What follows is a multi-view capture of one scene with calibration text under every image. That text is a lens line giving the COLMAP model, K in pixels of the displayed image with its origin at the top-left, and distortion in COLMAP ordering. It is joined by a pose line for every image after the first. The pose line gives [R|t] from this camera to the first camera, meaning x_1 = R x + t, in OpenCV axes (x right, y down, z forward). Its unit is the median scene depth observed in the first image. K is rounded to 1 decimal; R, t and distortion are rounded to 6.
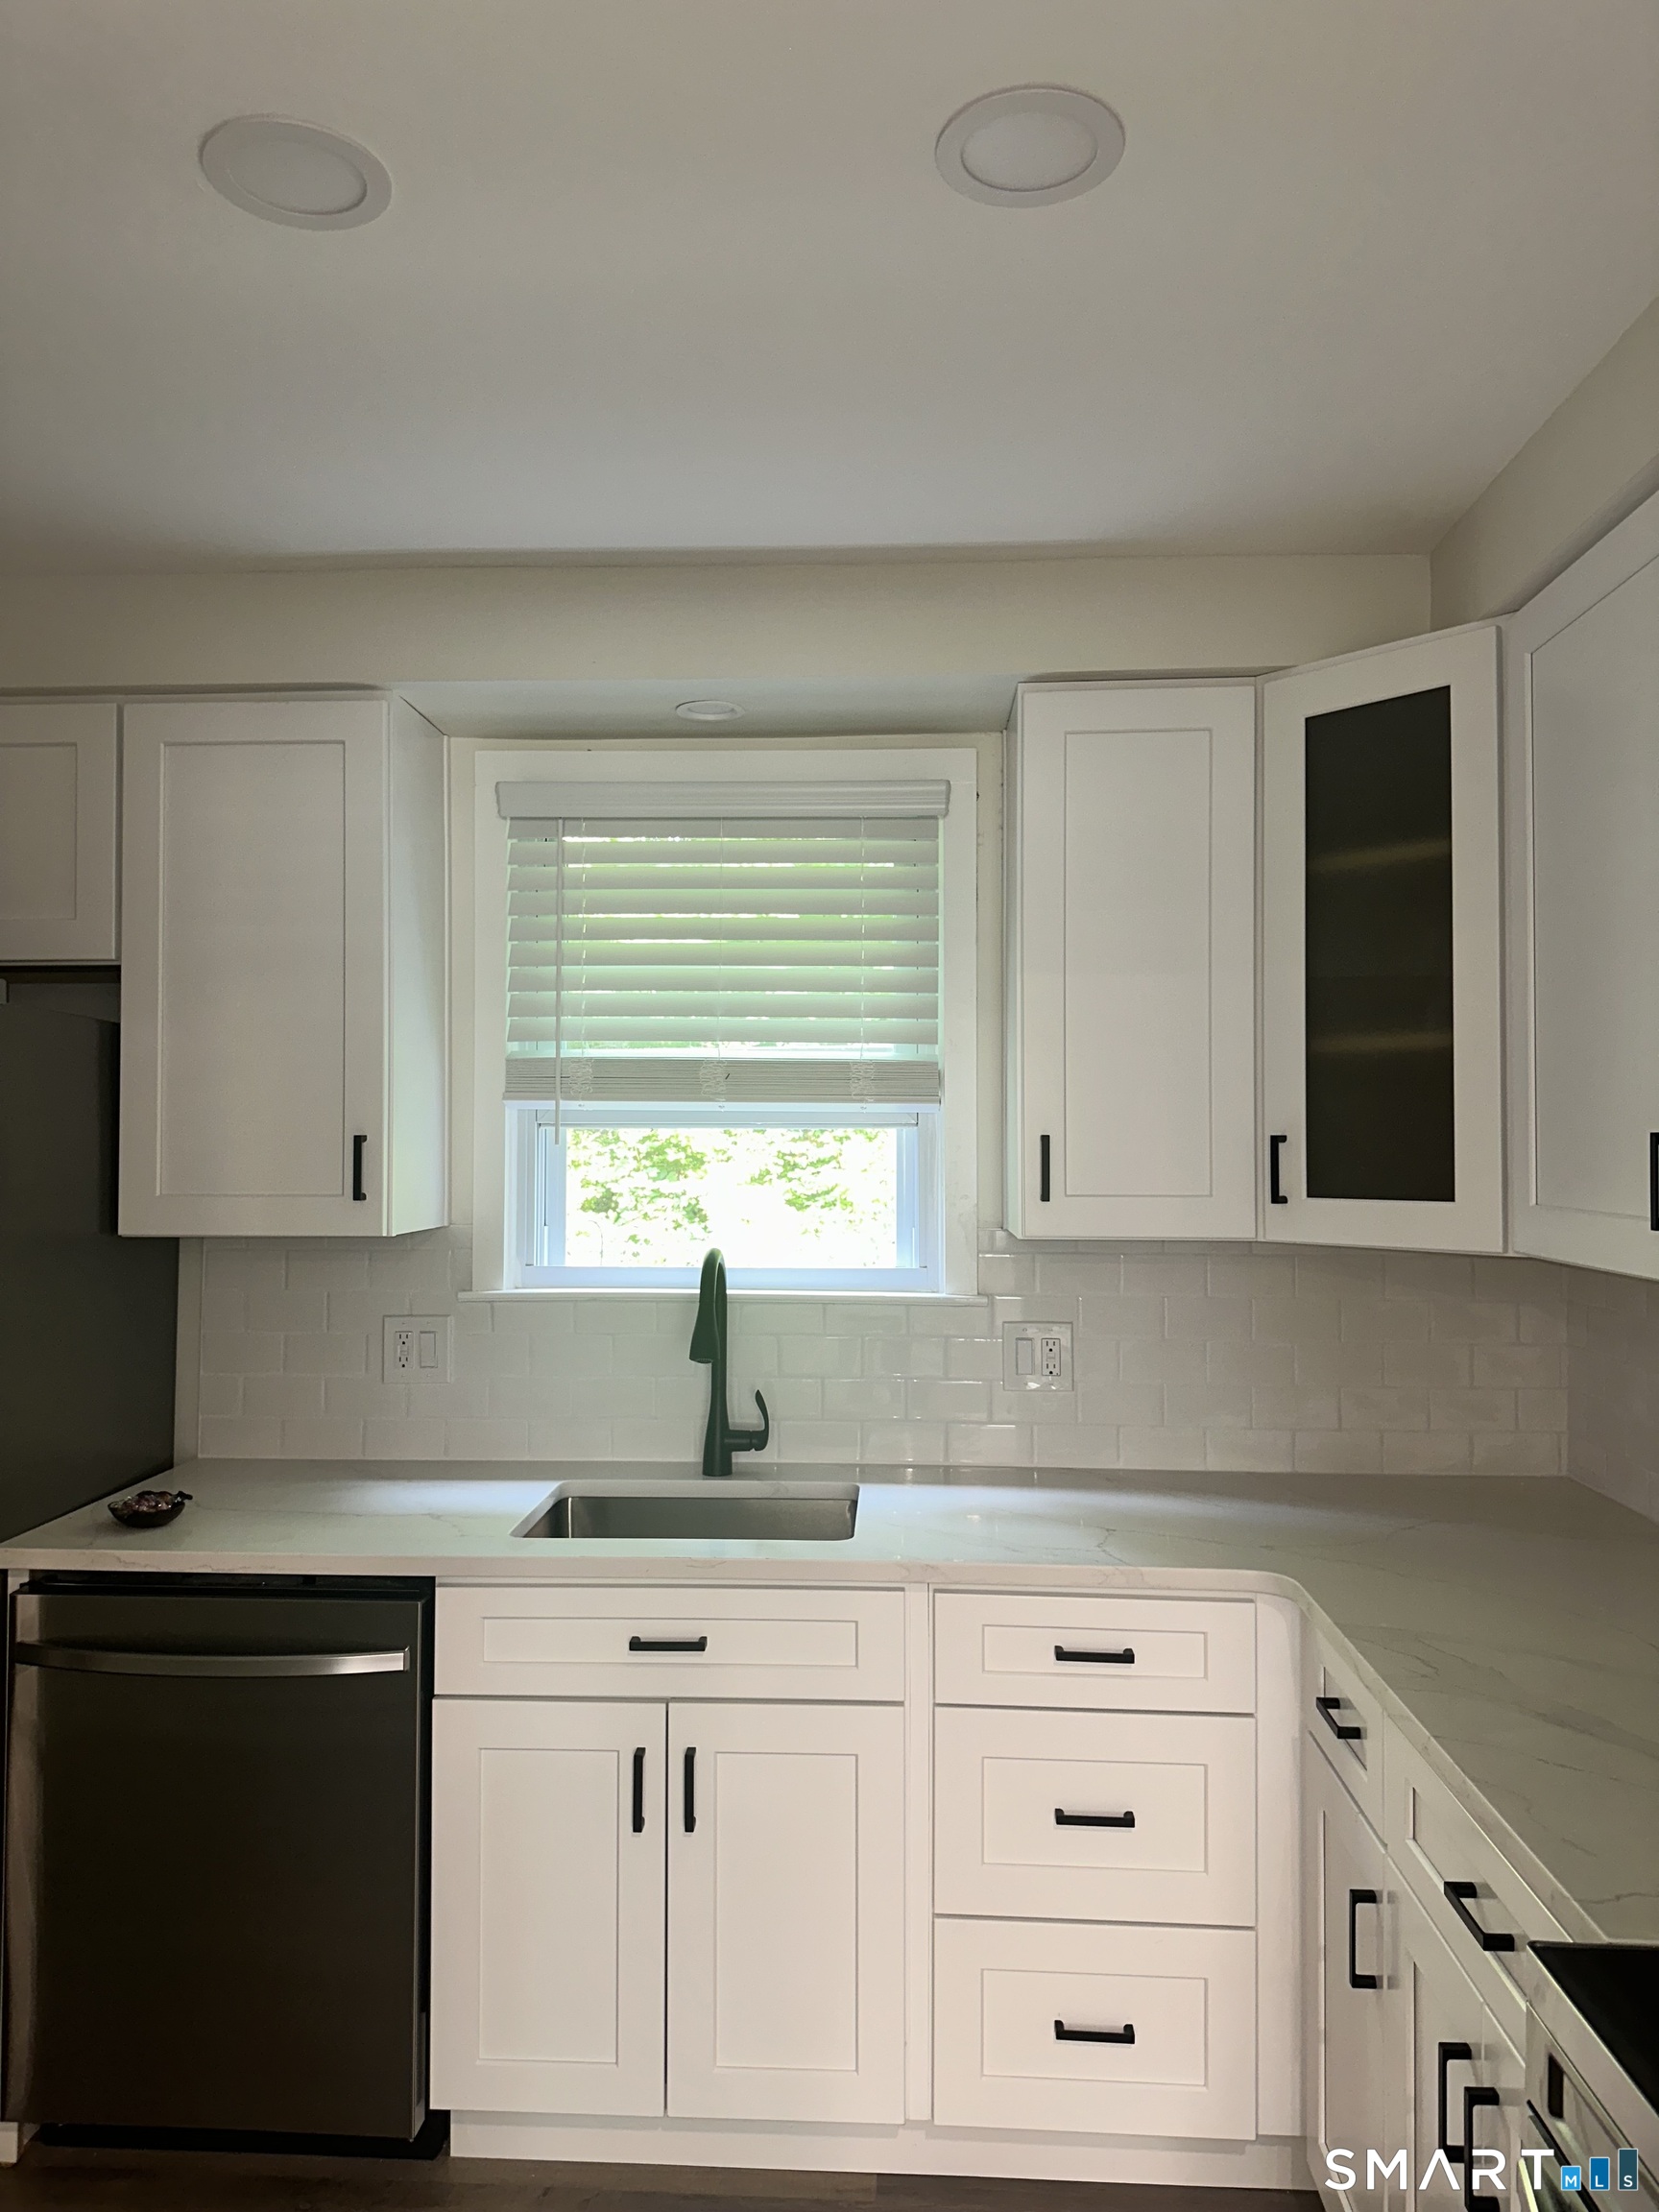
lens RADIAL K [[1575.1, 0, 843.7], [0, 1575.1, 1112.5], [0, 0, 1]] dist [0.032812, -0.019641]
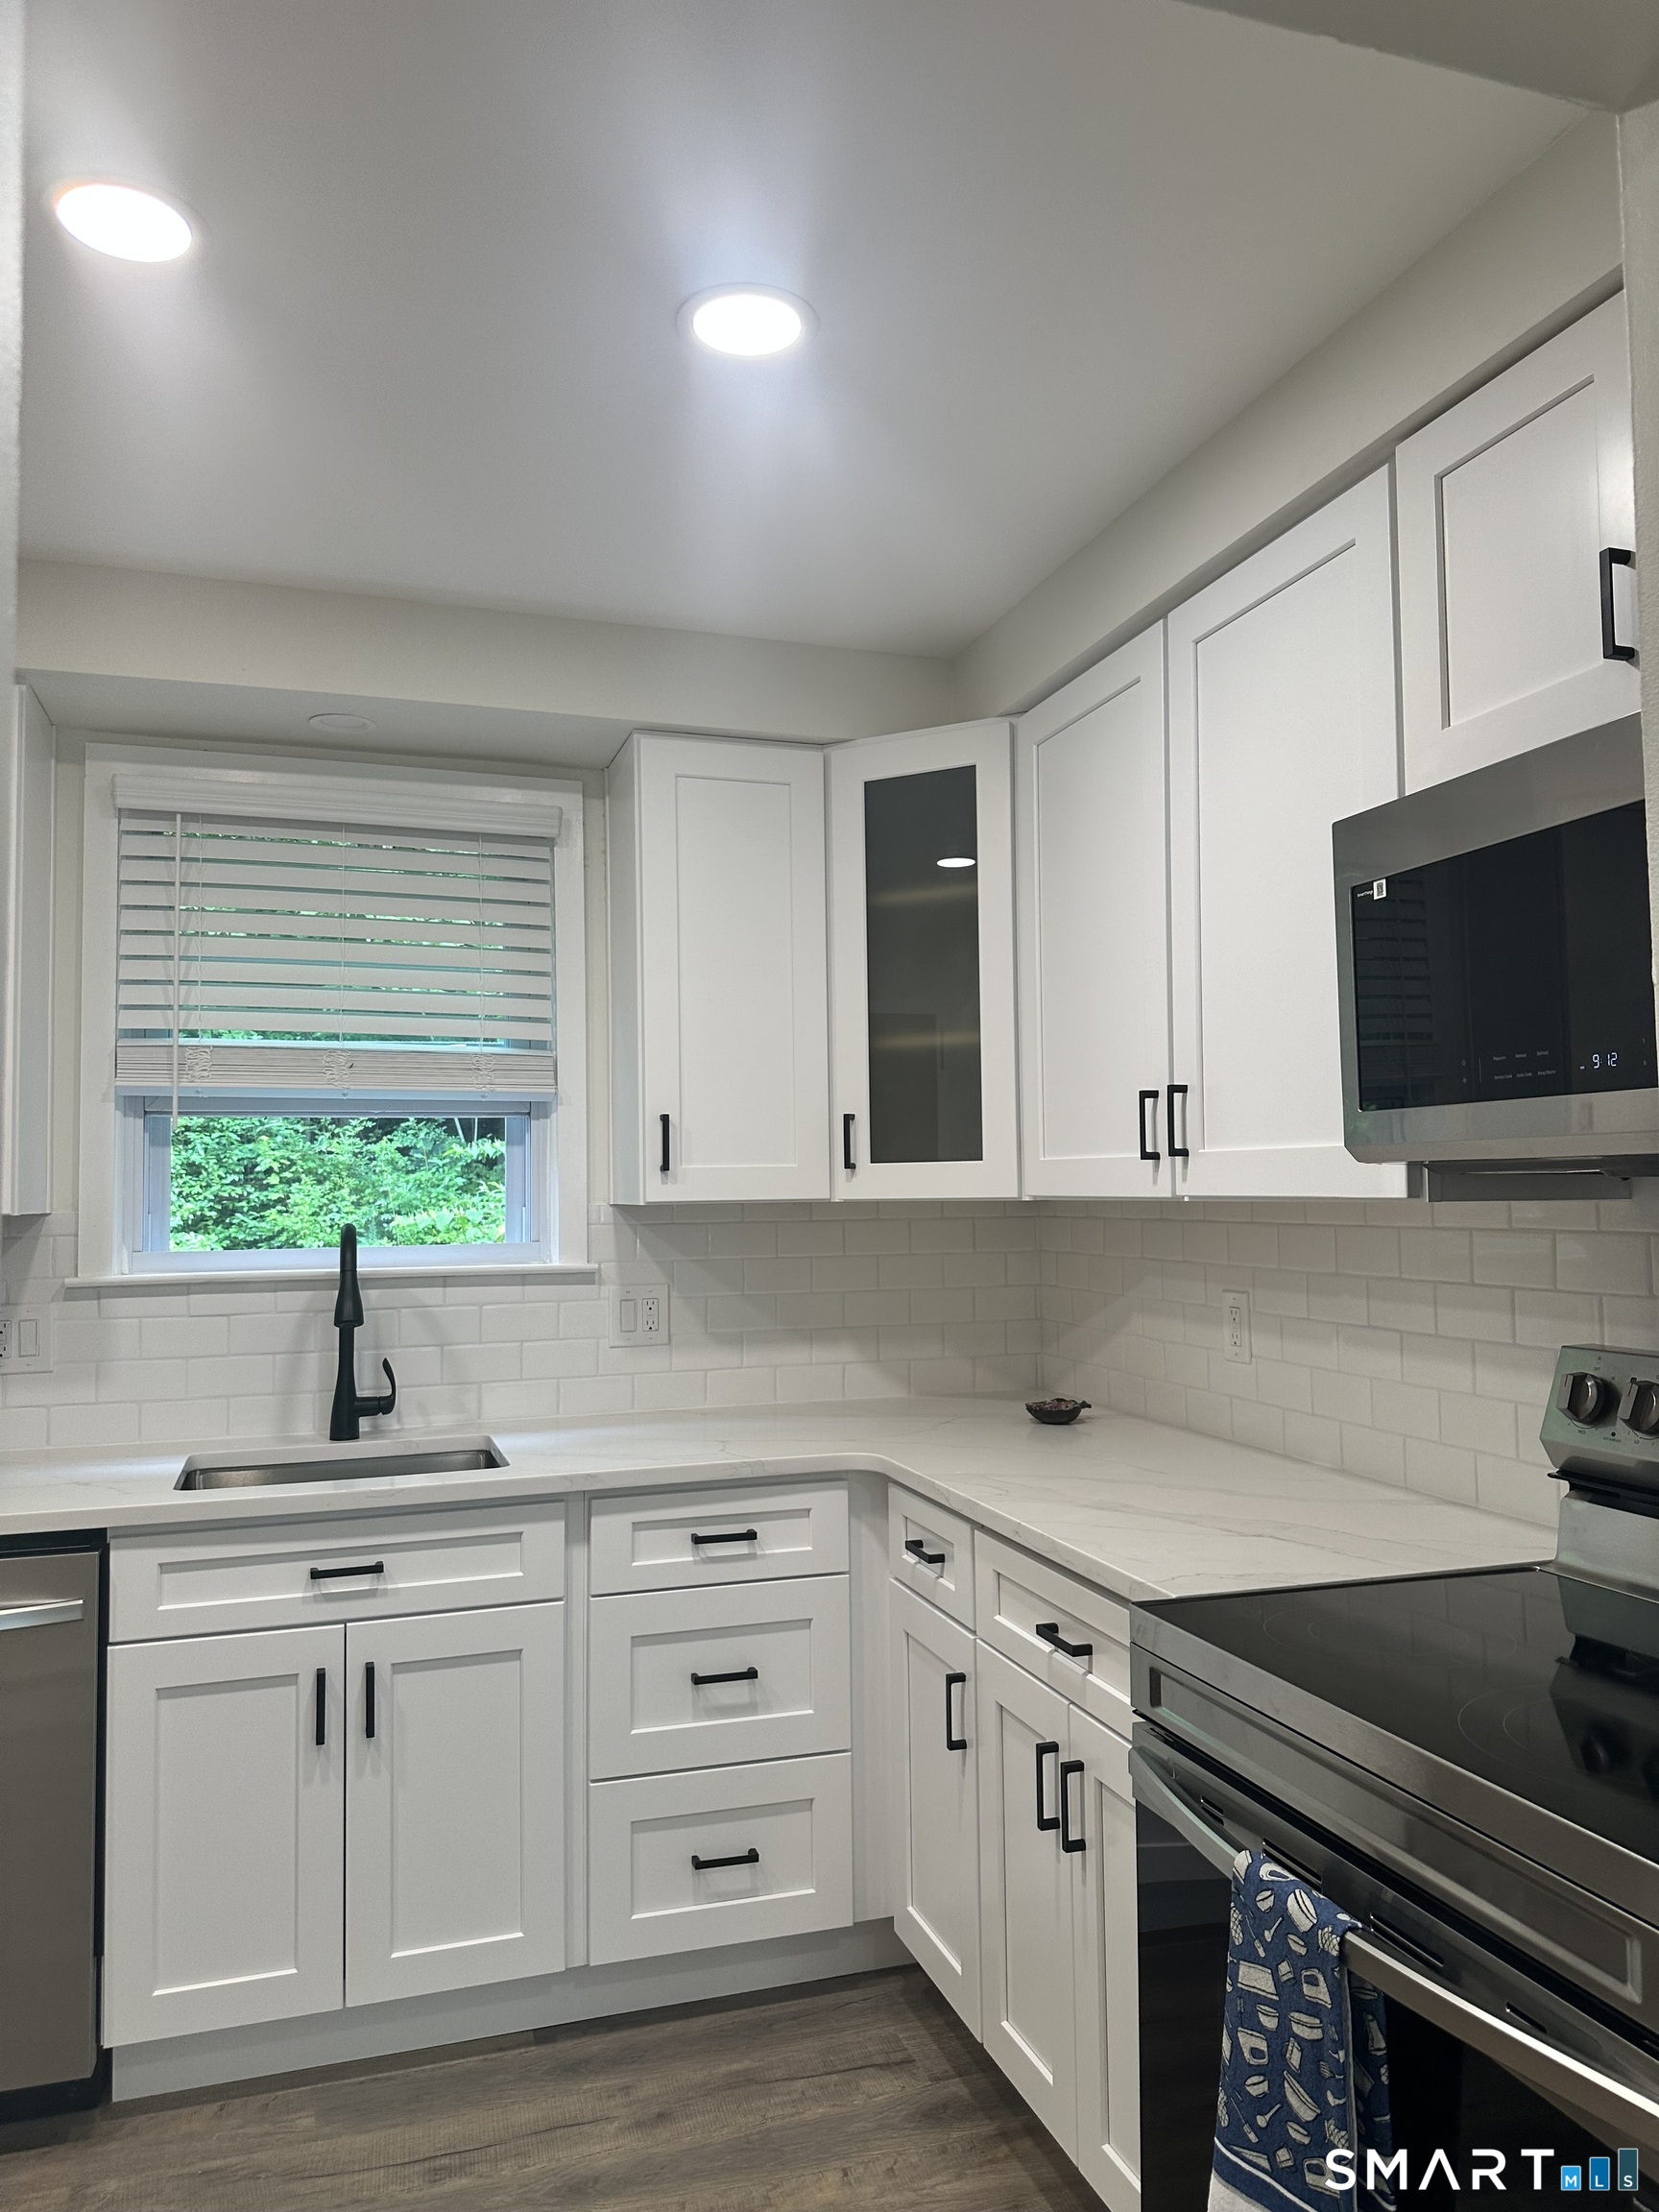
lens RADIAL K [[1575.1, 0, 827.1], [0, 1575.1, 1097.8], [0, 0, 1]] dist [0.032812, -0.019641]
pose [[0.934039, 0.007491, 0.357093, -0.181968], [0.009358, 0.998924, -0.045433, 0.058467], [-0.357049, 0.045777, 0.932963, -0.147238]]
